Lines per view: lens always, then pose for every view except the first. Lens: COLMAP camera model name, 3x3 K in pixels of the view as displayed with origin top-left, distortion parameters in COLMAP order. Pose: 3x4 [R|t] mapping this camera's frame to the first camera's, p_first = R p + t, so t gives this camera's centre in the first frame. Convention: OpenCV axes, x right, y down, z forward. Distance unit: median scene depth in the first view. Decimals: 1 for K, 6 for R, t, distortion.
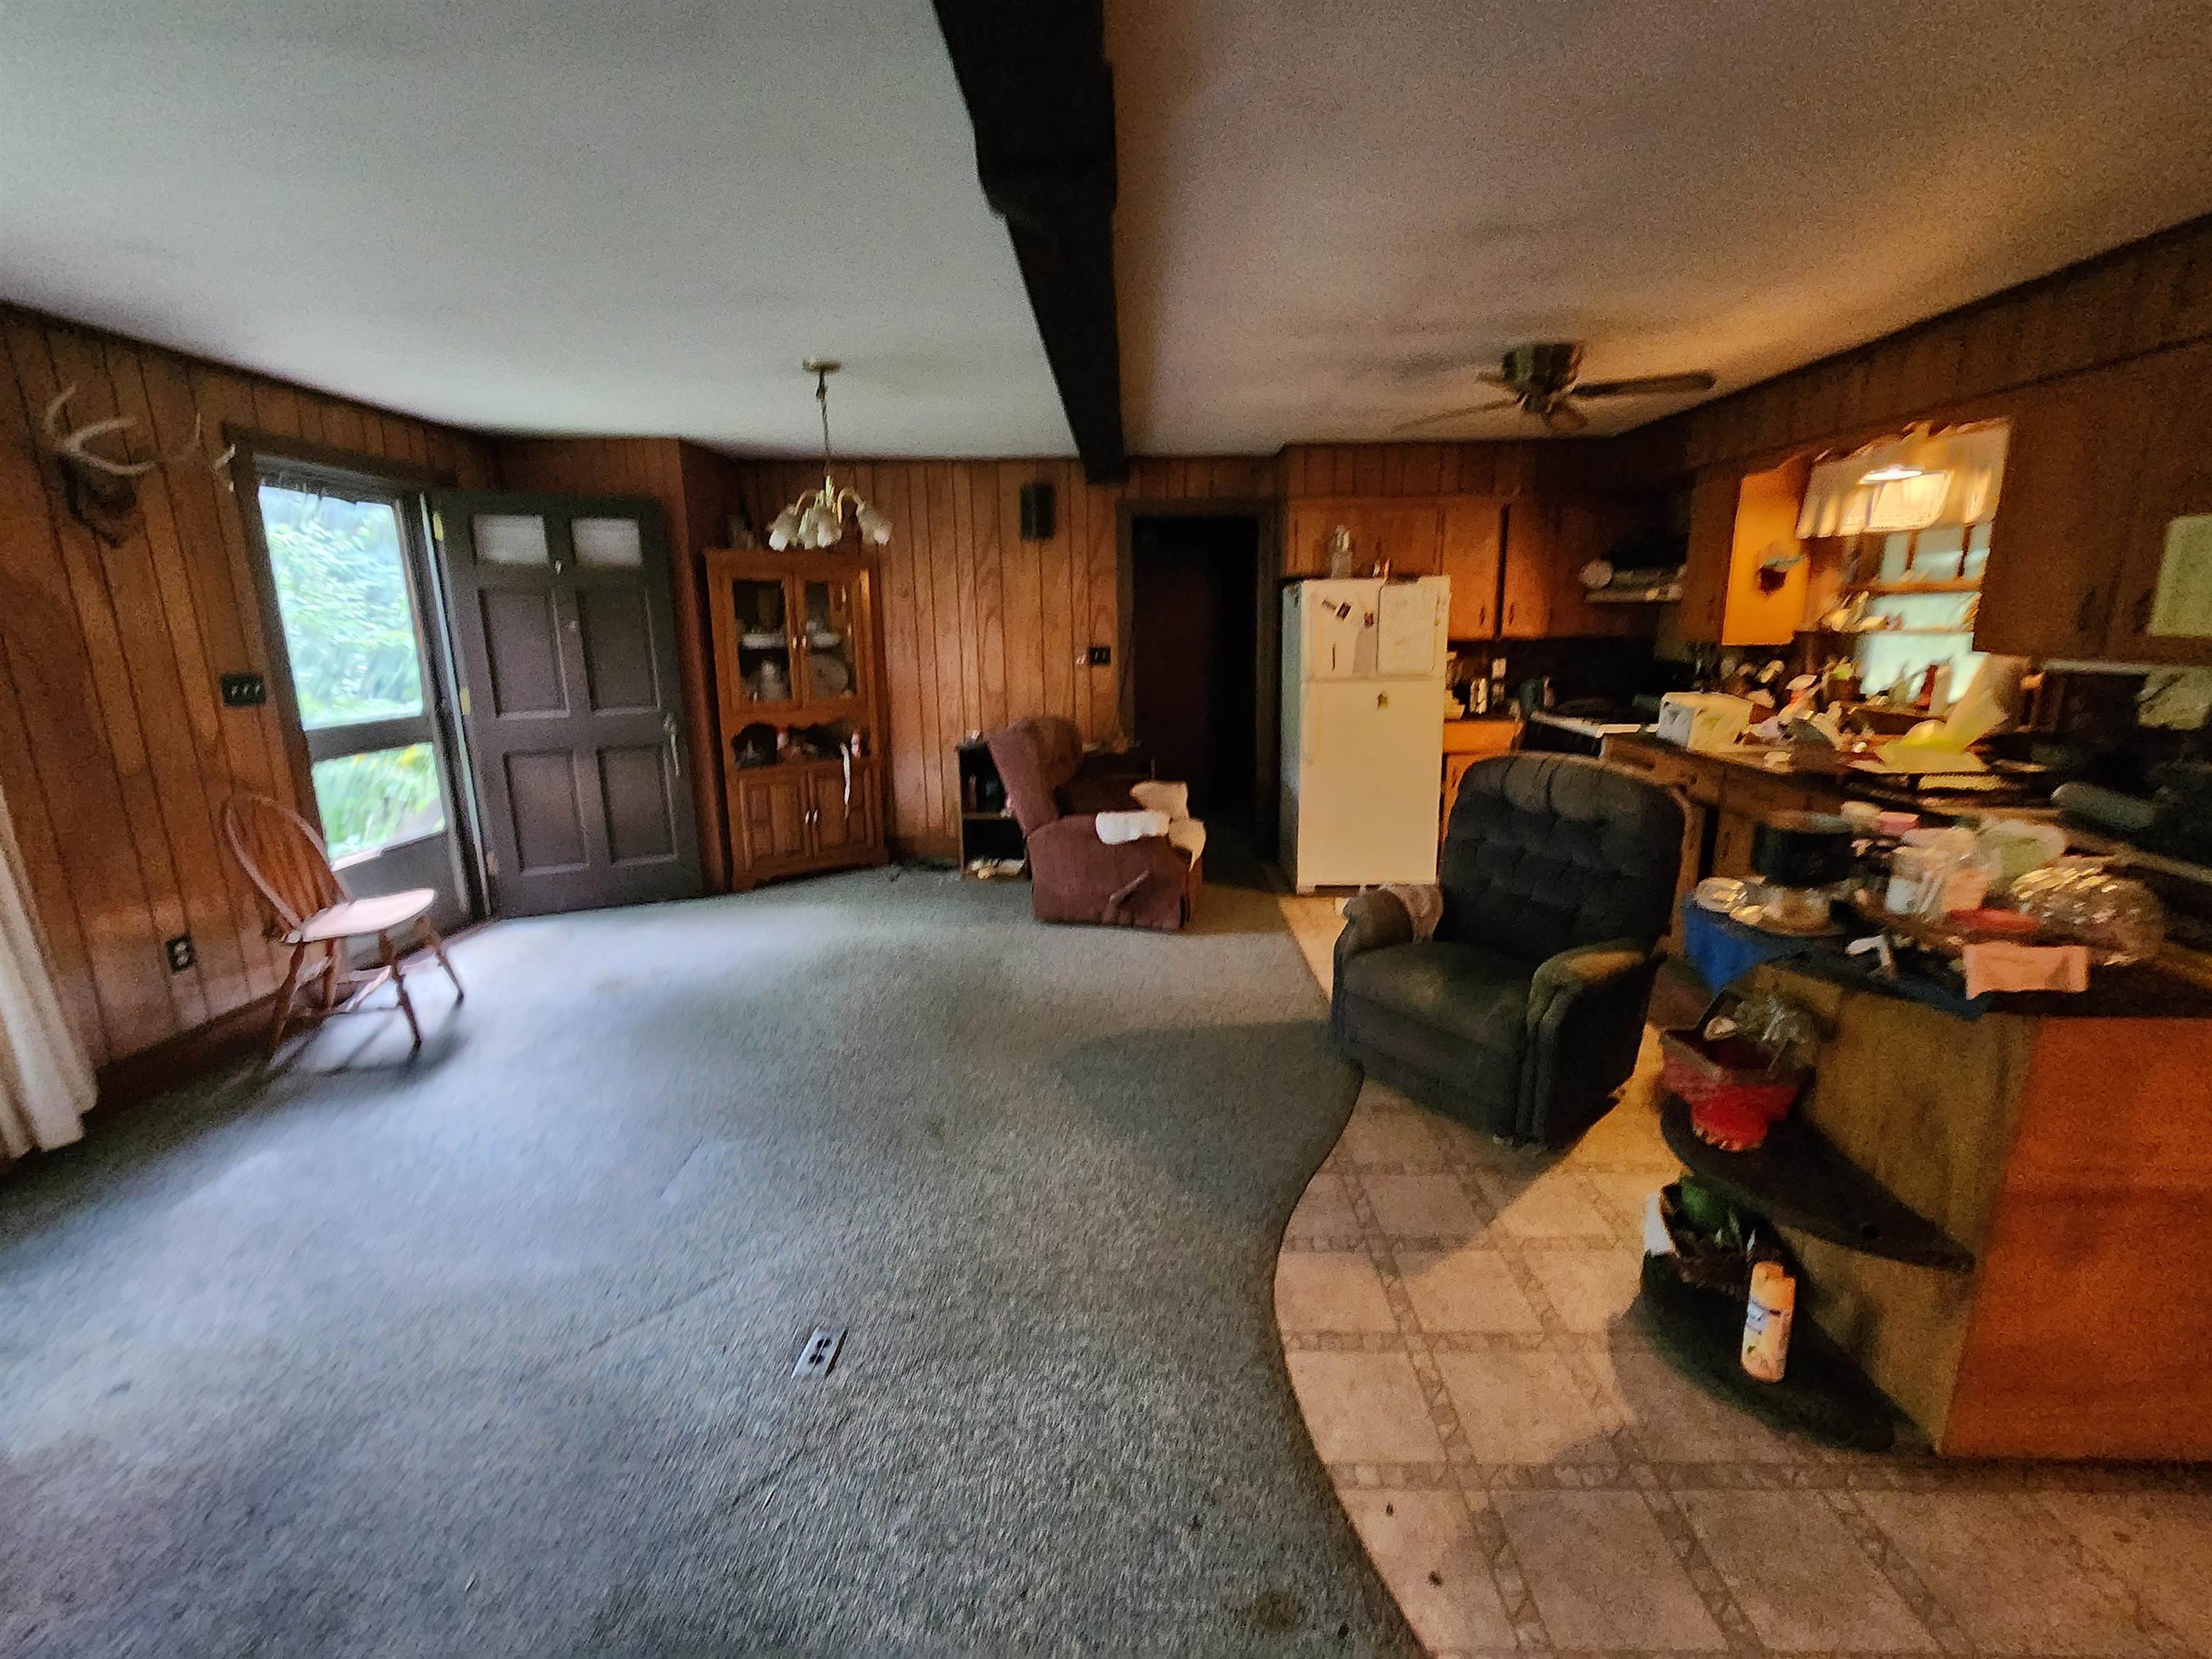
lens RADIAL K [[909.0, 0, 1115.3], [0, 909.0, 813.8], [0, 0, 1]] dist [-0.001150, 0.000561]
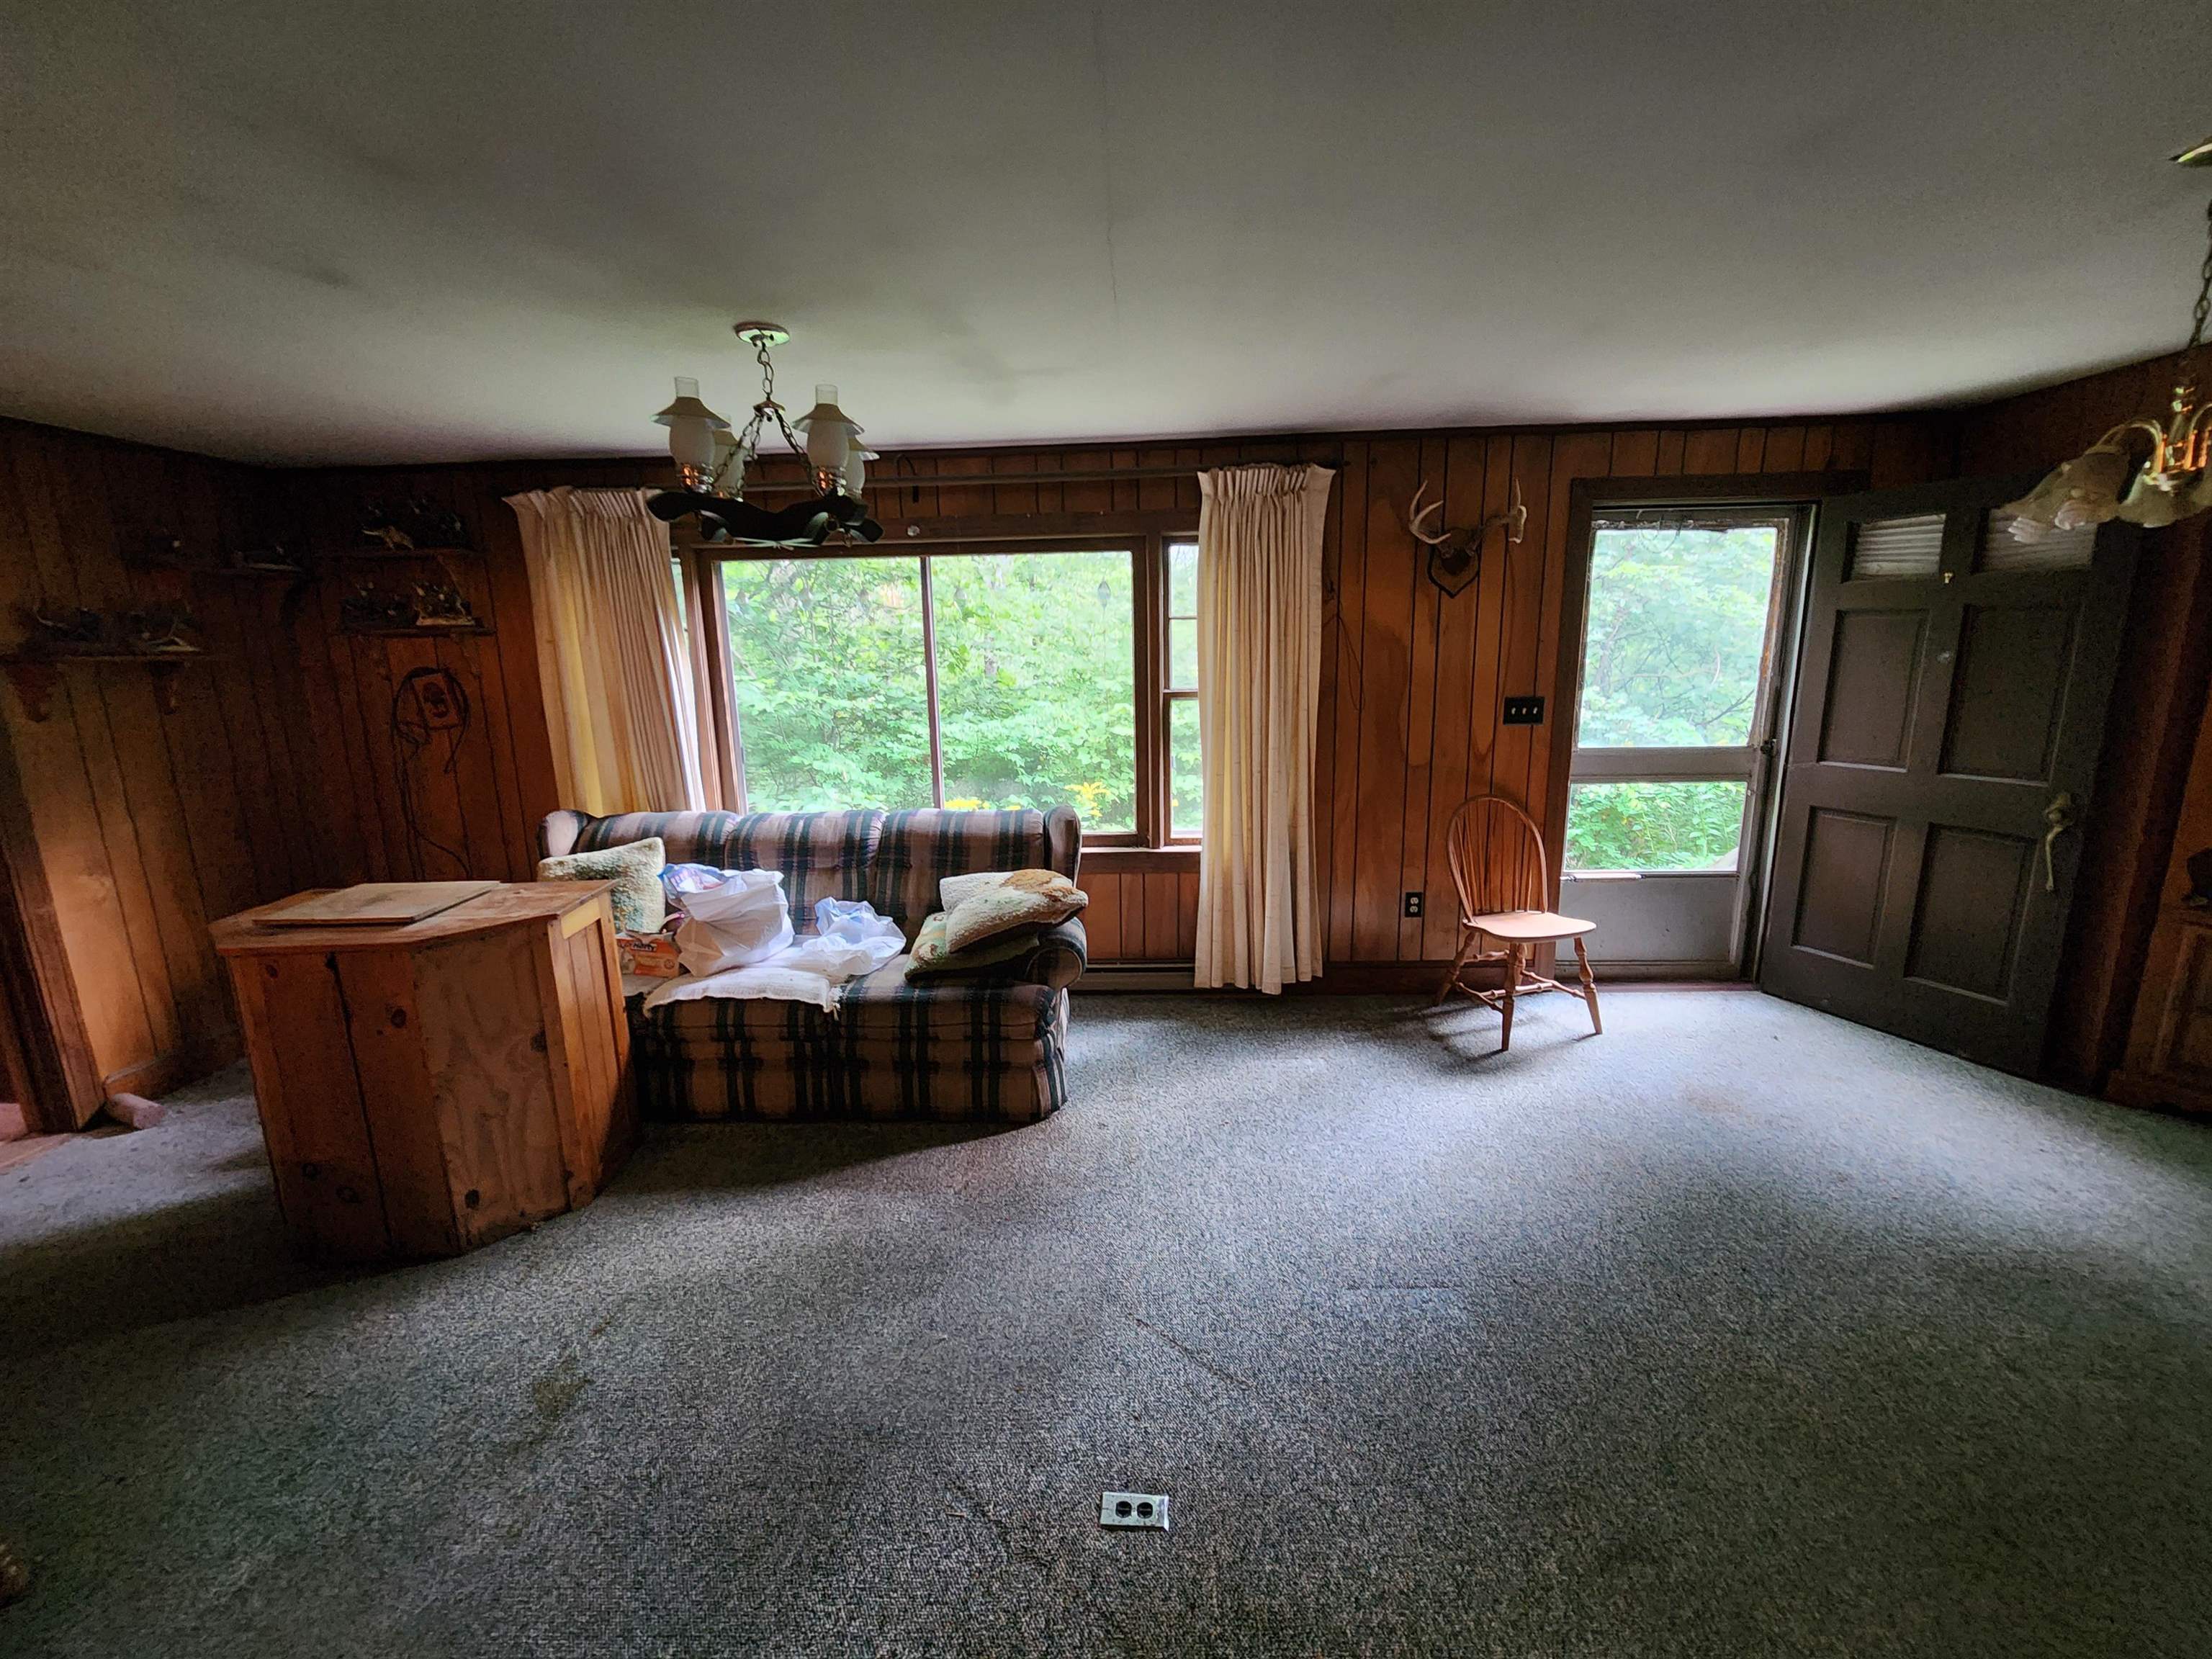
lens RADIAL K [[909.0, 0, 1095.4], [0, 909.0, 829.6], [0, 0, 1]] dist [-0.001150, 0.000561]
pose [[-0.015944, 0.211538, -0.977240, 0.212272], [-0.193084, 0.958316, 0.210592, -0.119898], [0.981053, 0.192047, 0.025566, 0.422125]]
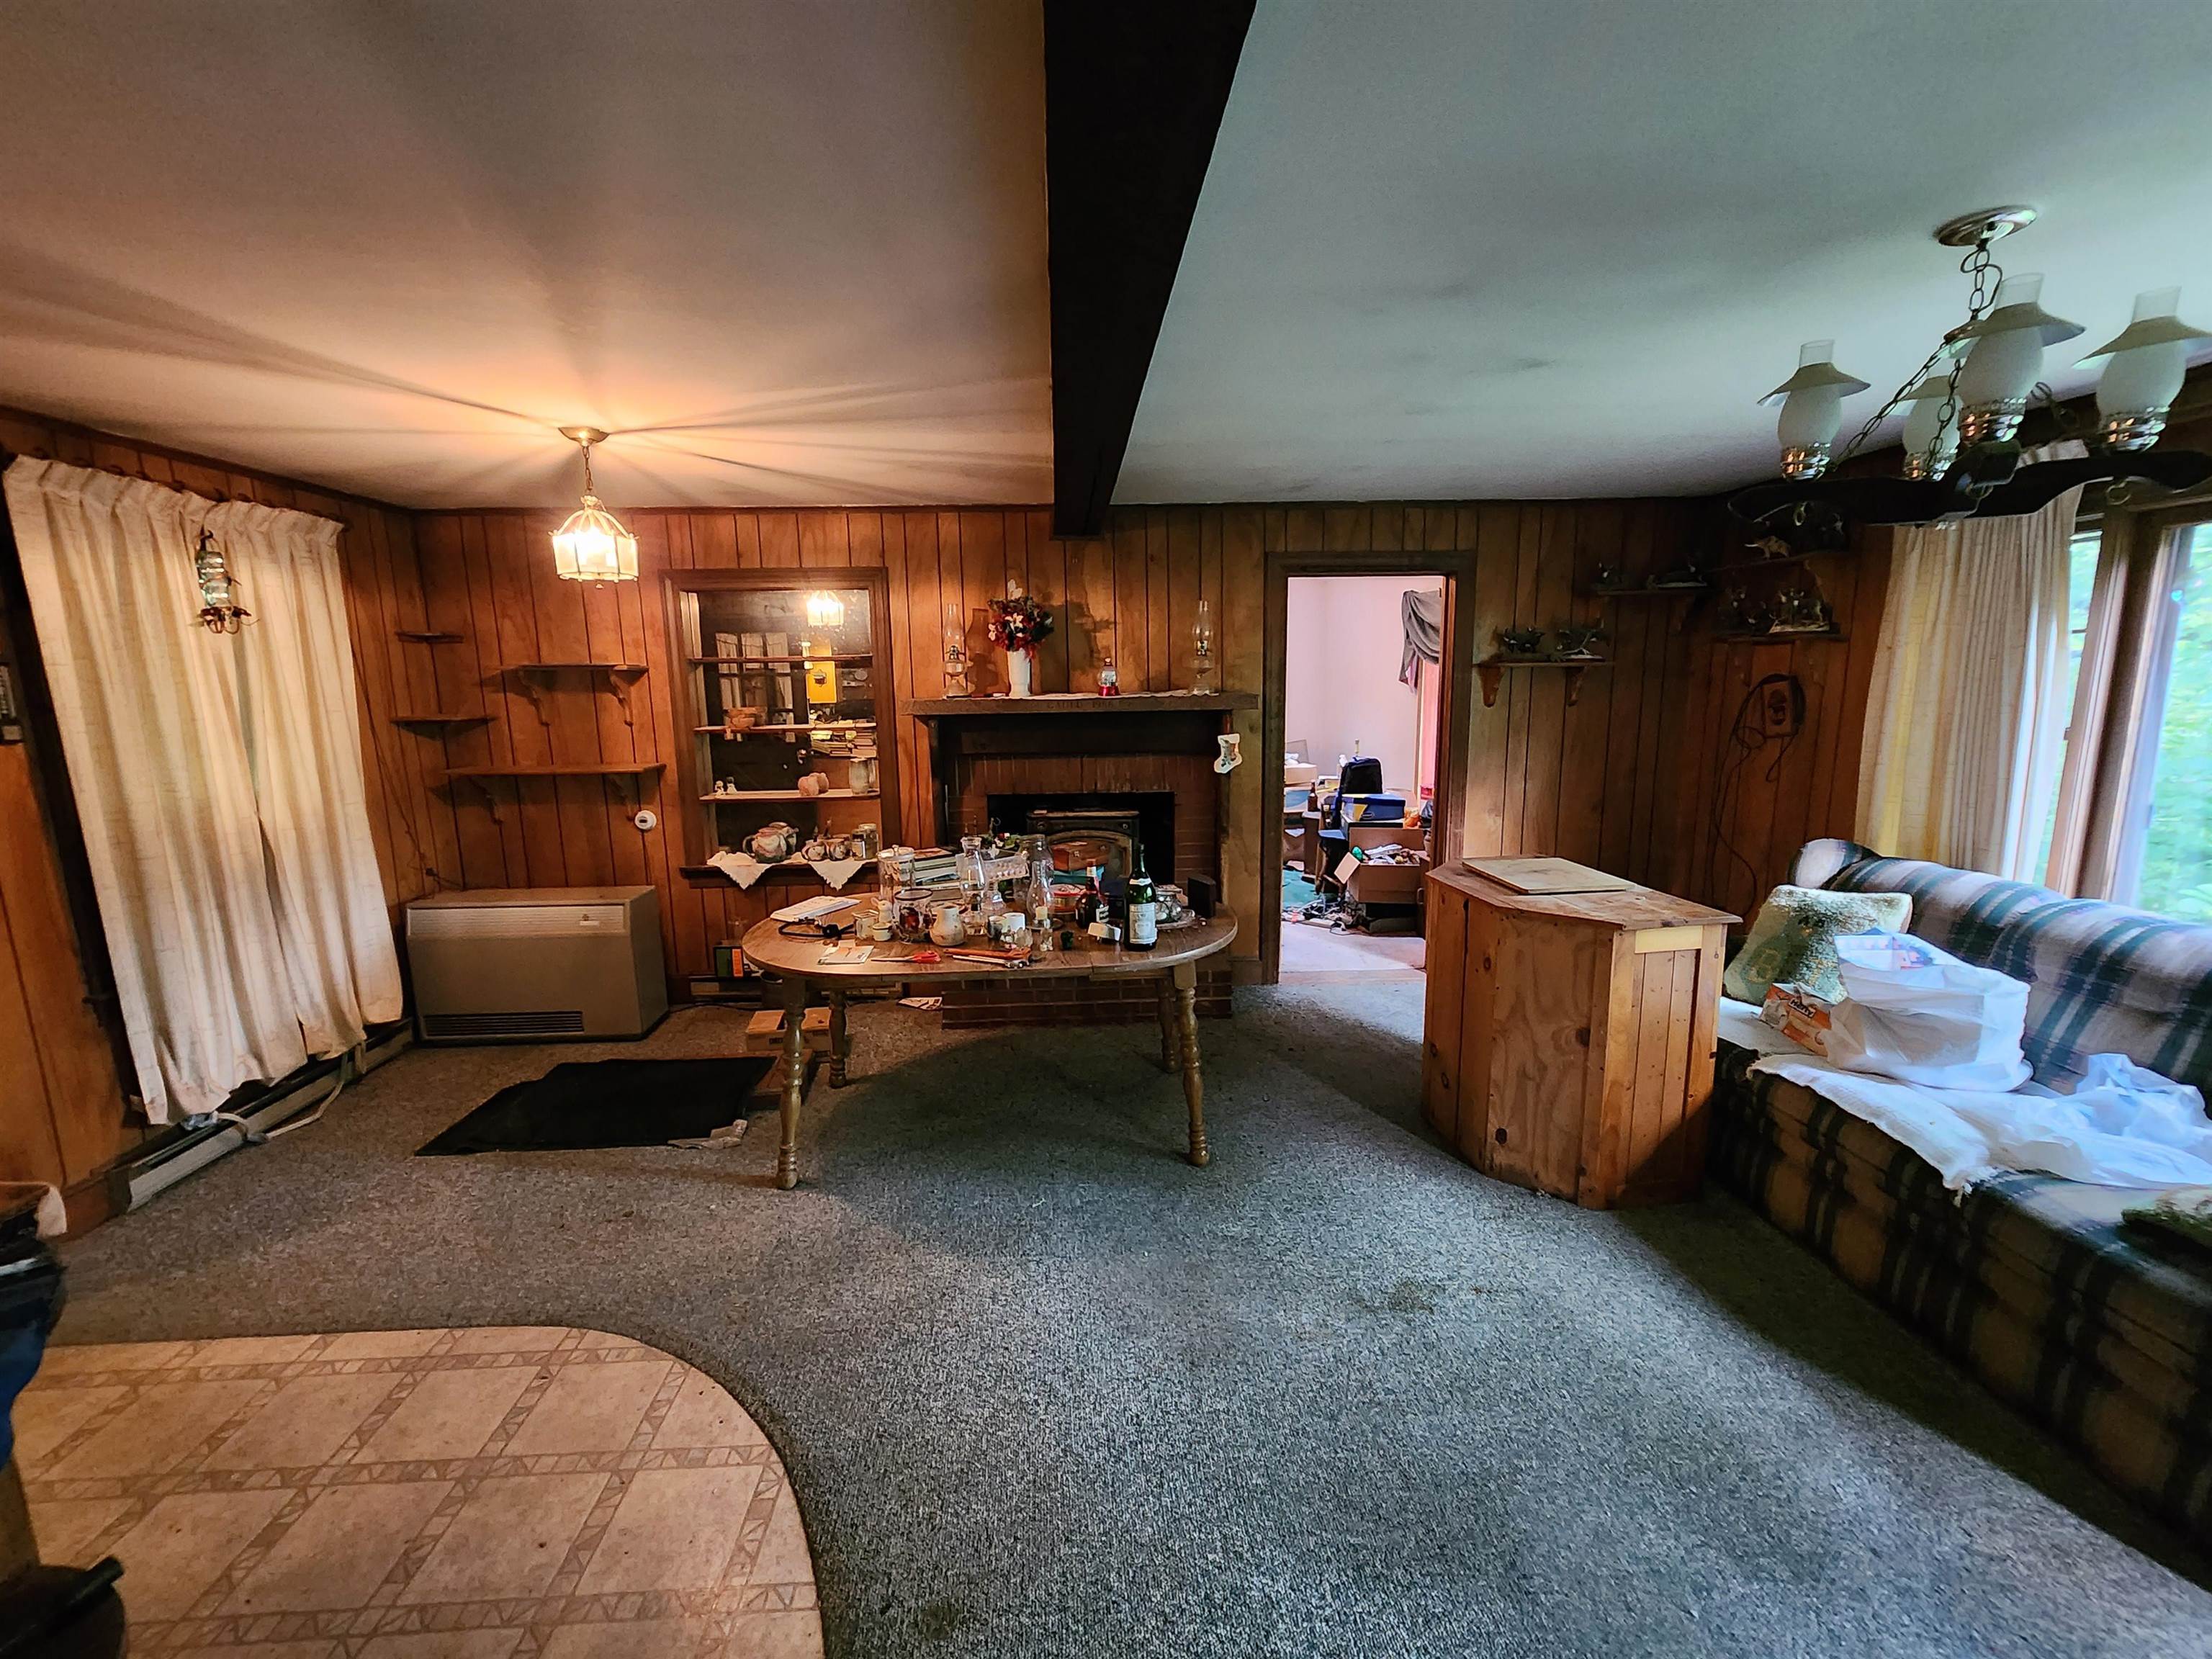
lens RADIAL K [[909.0, 0, 1101.0], [0, 909.0, 831.7], [0, 0, 1]] dist [-0.001150, 0.000561]
pose [[-0.996830, 0.041338, -0.067978, 0.004311], [0.012461, 0.924996, 0.379772, -0.171237], [0.078579, 0.377721, -0.922579, 0.637182]]
